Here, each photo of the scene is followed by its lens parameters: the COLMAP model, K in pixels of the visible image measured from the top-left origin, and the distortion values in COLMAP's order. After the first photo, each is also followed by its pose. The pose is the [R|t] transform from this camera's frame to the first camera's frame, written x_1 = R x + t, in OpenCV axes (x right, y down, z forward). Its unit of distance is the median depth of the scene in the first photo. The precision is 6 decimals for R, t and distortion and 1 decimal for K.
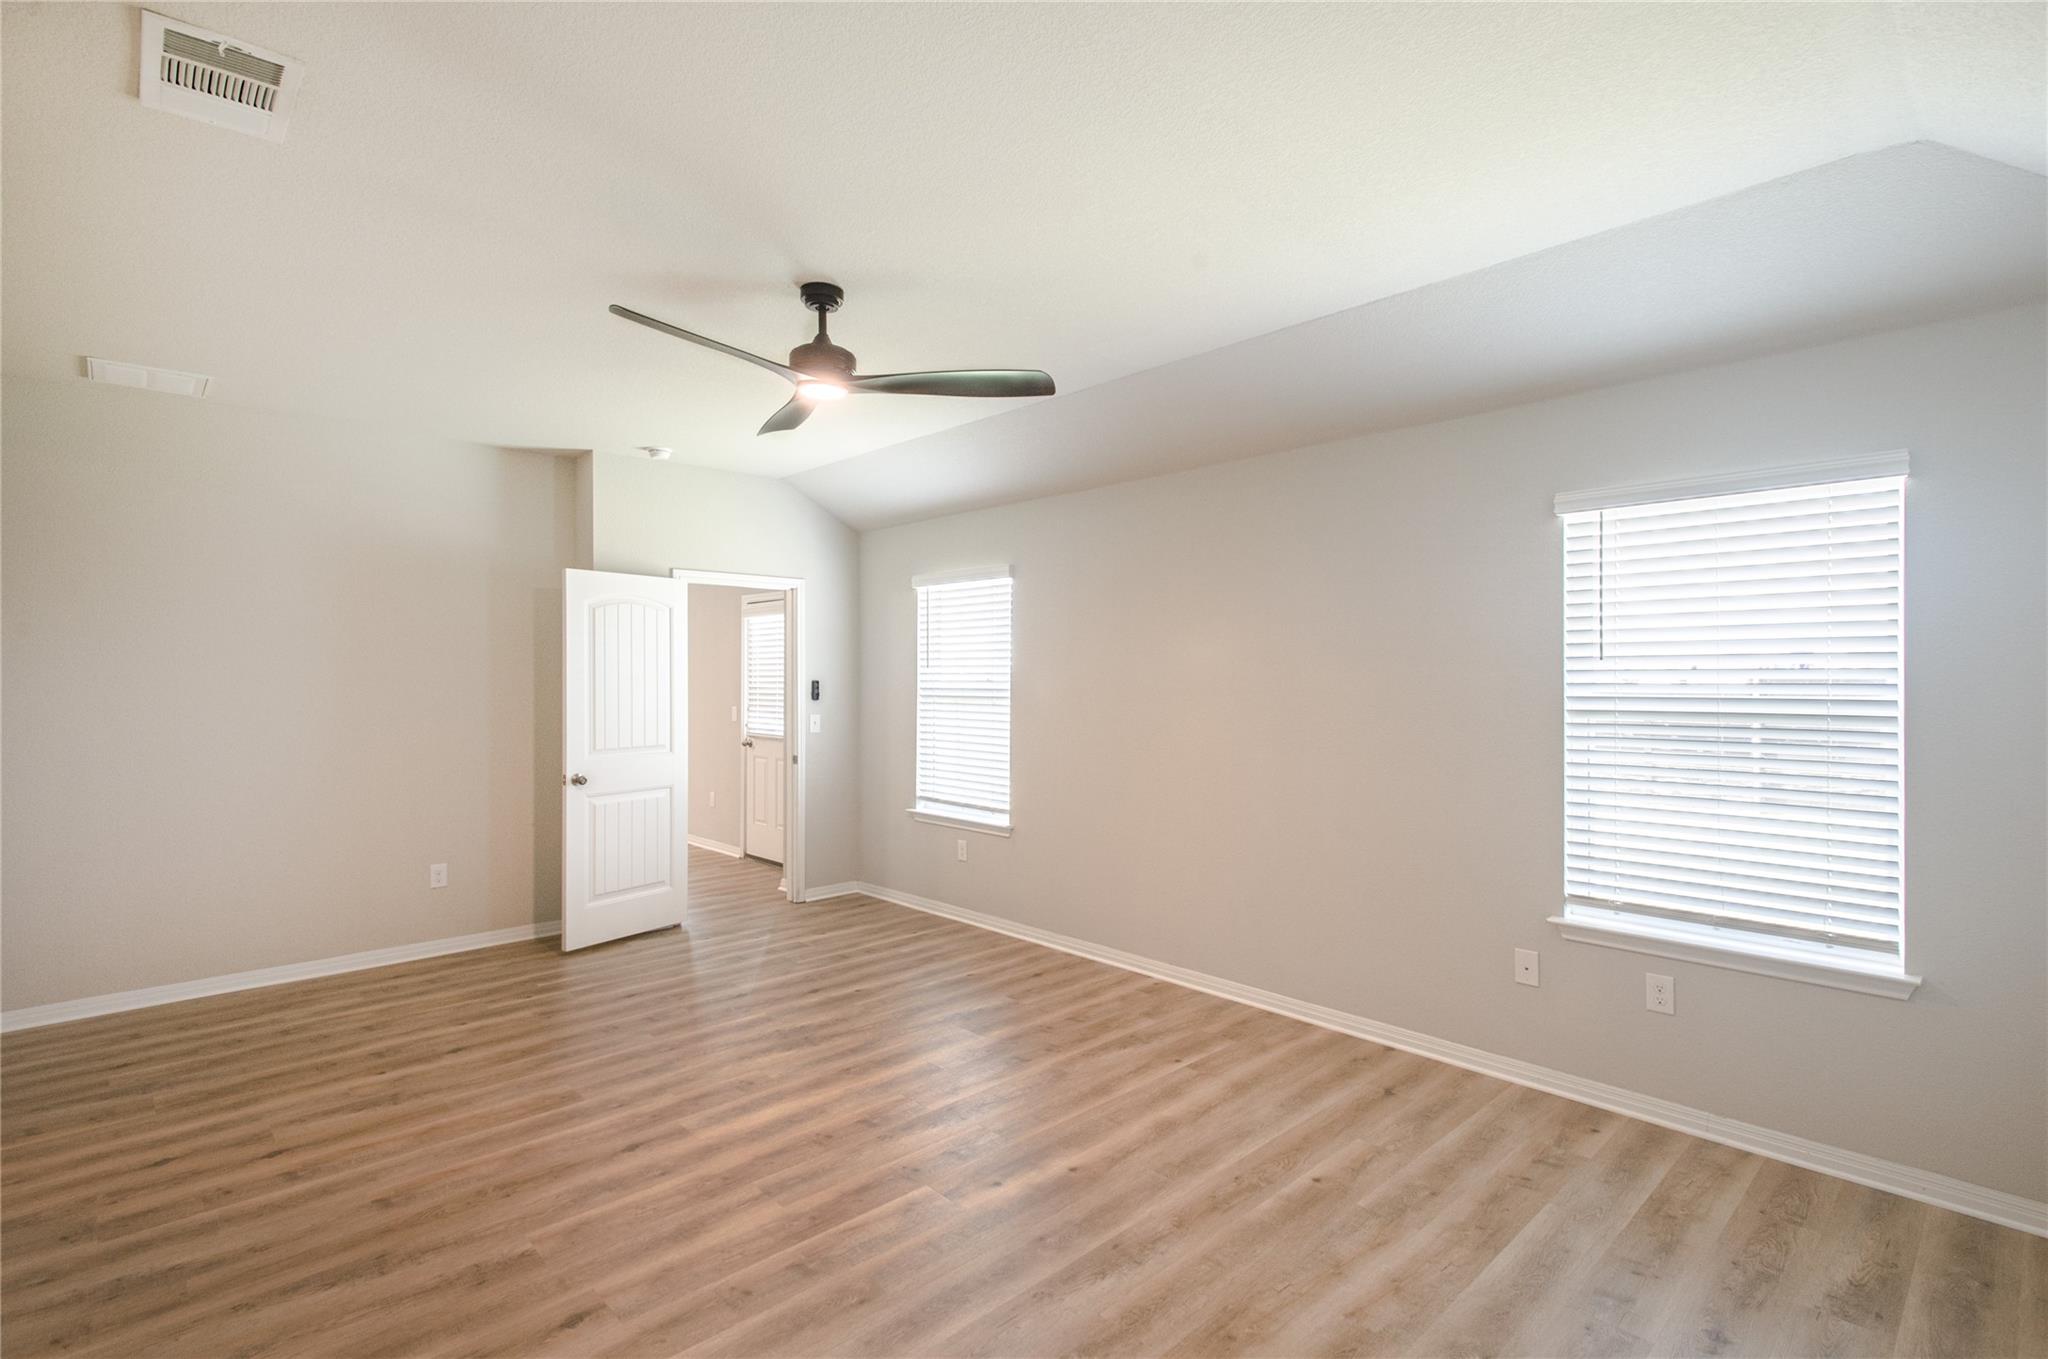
lens RADIAL K [[961.7, 0, 1024.0], [0, 961.7, 679.5], [0, 0, 1]] dist [0.003985, -0.000382]
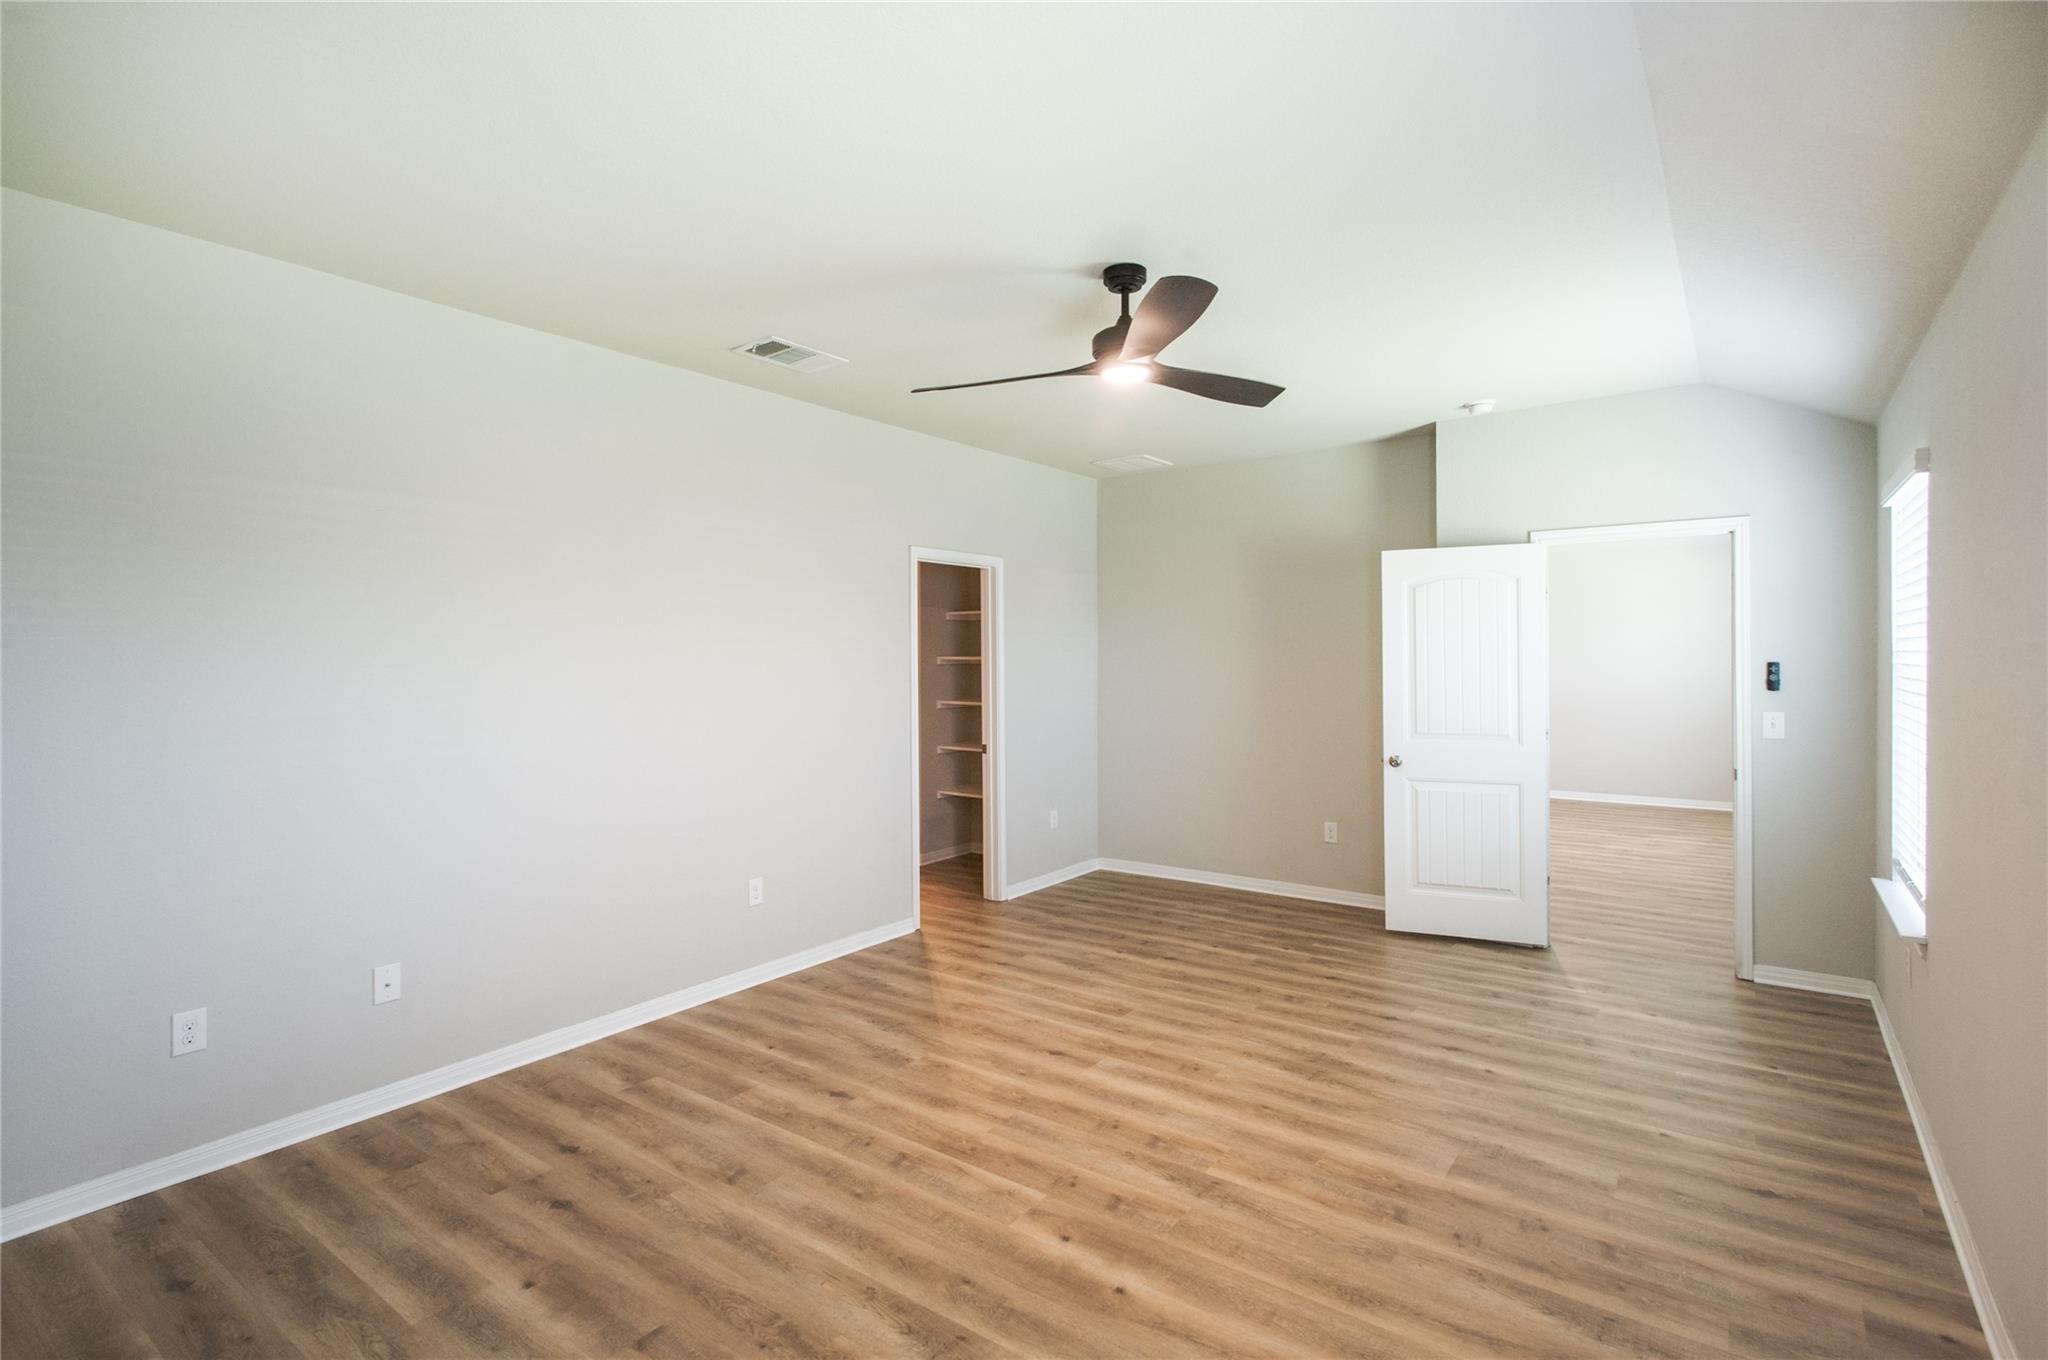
lens RADIAL K [[975.6, 0, 1020.2], [0, 975.6, 656.3], [0, 0, 1]] dist [0.022726, -0.009868]
pose [[0.171914, 0.000537, -0.985112, 0.624489], [0.004145, 0.999991, 0.001268, -0.010151], [0.985103, -0.004301, 0.171910, 0.587173]]
